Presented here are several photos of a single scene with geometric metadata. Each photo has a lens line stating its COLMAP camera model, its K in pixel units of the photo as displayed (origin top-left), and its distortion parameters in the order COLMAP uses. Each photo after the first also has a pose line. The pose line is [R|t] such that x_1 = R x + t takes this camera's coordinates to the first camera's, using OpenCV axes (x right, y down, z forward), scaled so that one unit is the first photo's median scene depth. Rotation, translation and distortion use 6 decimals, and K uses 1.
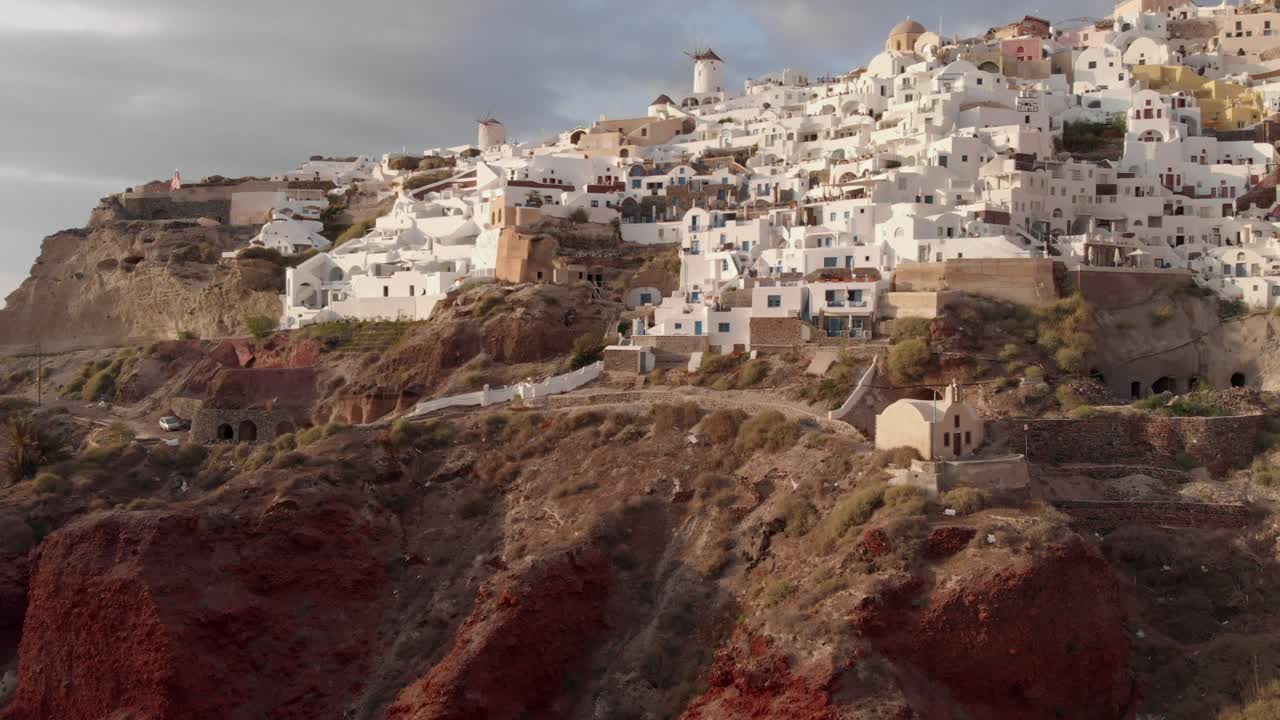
lens RADIAL K [[990.9, 0, 615.1], [0, 990.9, 370.3], [0, 0, 1]] dist [-0.043429, -0.021787]
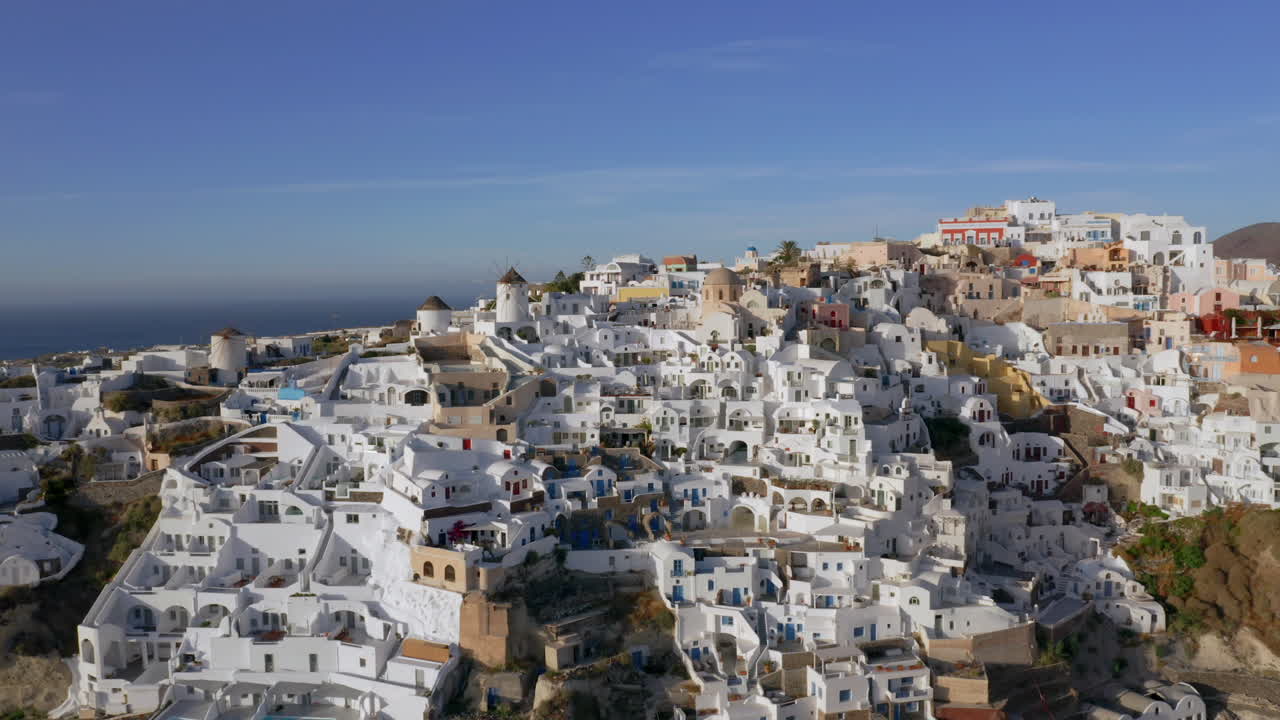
lens RADIAL K [[1005.0, 0, 642.3], [0, 1005.0, 351.9], [0, 0, 1]] dist [-0.050719, -0.020624]
pose [[0.818336, -0.061370, 0.571454, -0.534752], [0.037688, 0.997873, 0.053194, -0.444857], [-0.573503, -0.021994, 0.818908, 0.230047]]
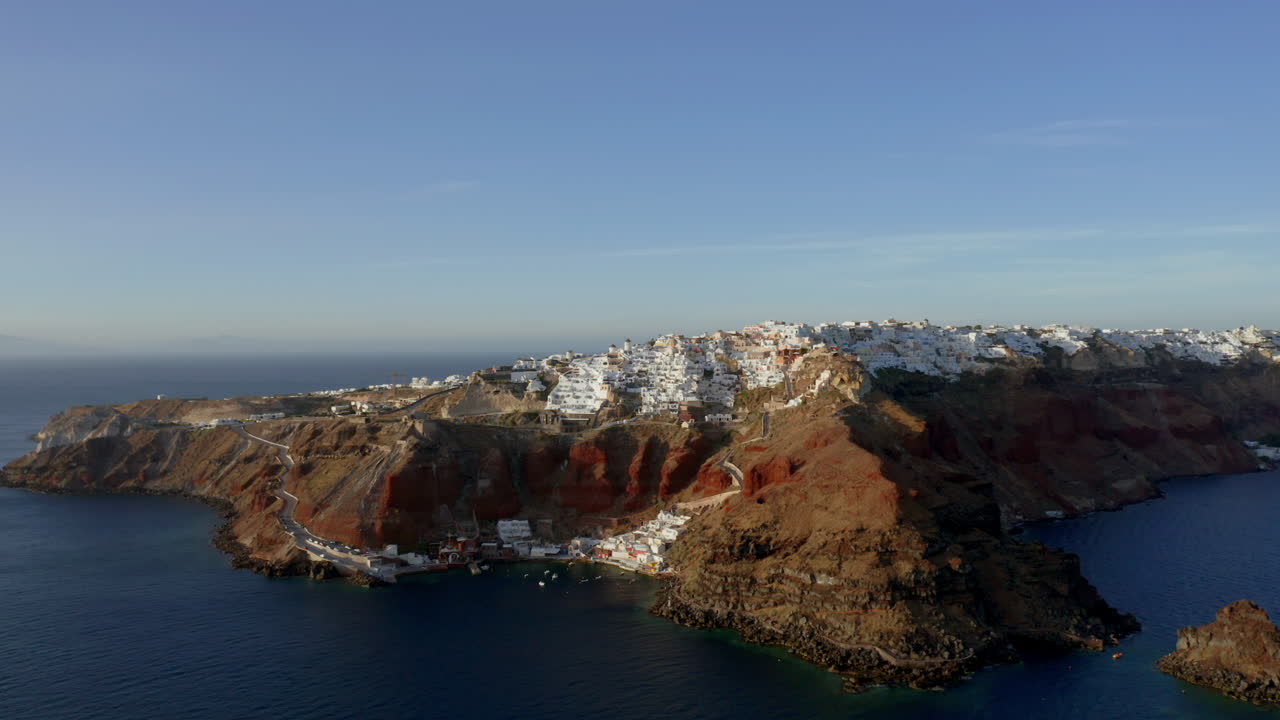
lens RADIAL K [[990.9, 0, 645.8], [0, 990.9, 358.4], [0, 0, 1]] dist [-0.043429, -0.021787]
pose [[0.941434, -0.020224, 0.336589, -1.961968], [0.023399, 0.999712, -0.005379, -0.324603], [-0.336383, 0.012940, 0.941636, -4.704086]]
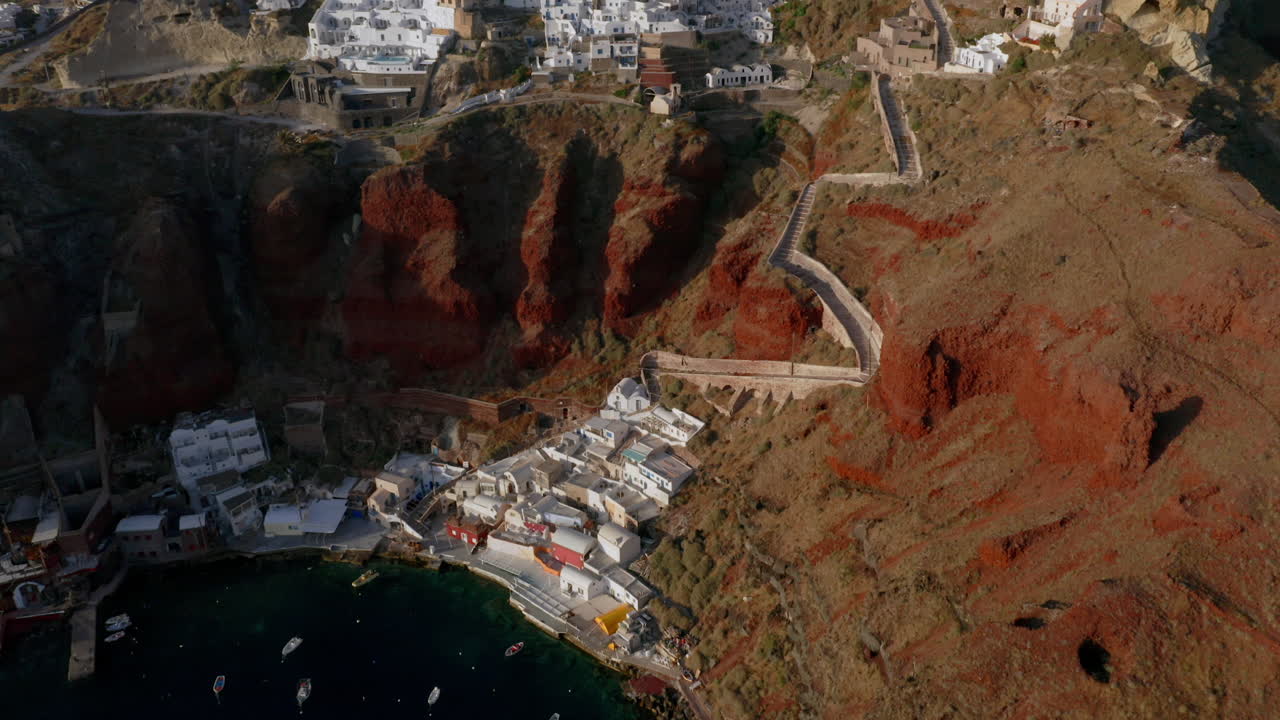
lens RADIAL K [[990.9, 0, 630.3], [0, 990.9, 338.8], [0, 0, 1]] dist [-0.043429, -0.021787]
pose [[0.908658, -0.212397, 0.359485, -0.774022], [0.040507, 0.901734, 0.430389, -0.450219], [-0.415573, -0.376515, 0.827971, -1.327080]]
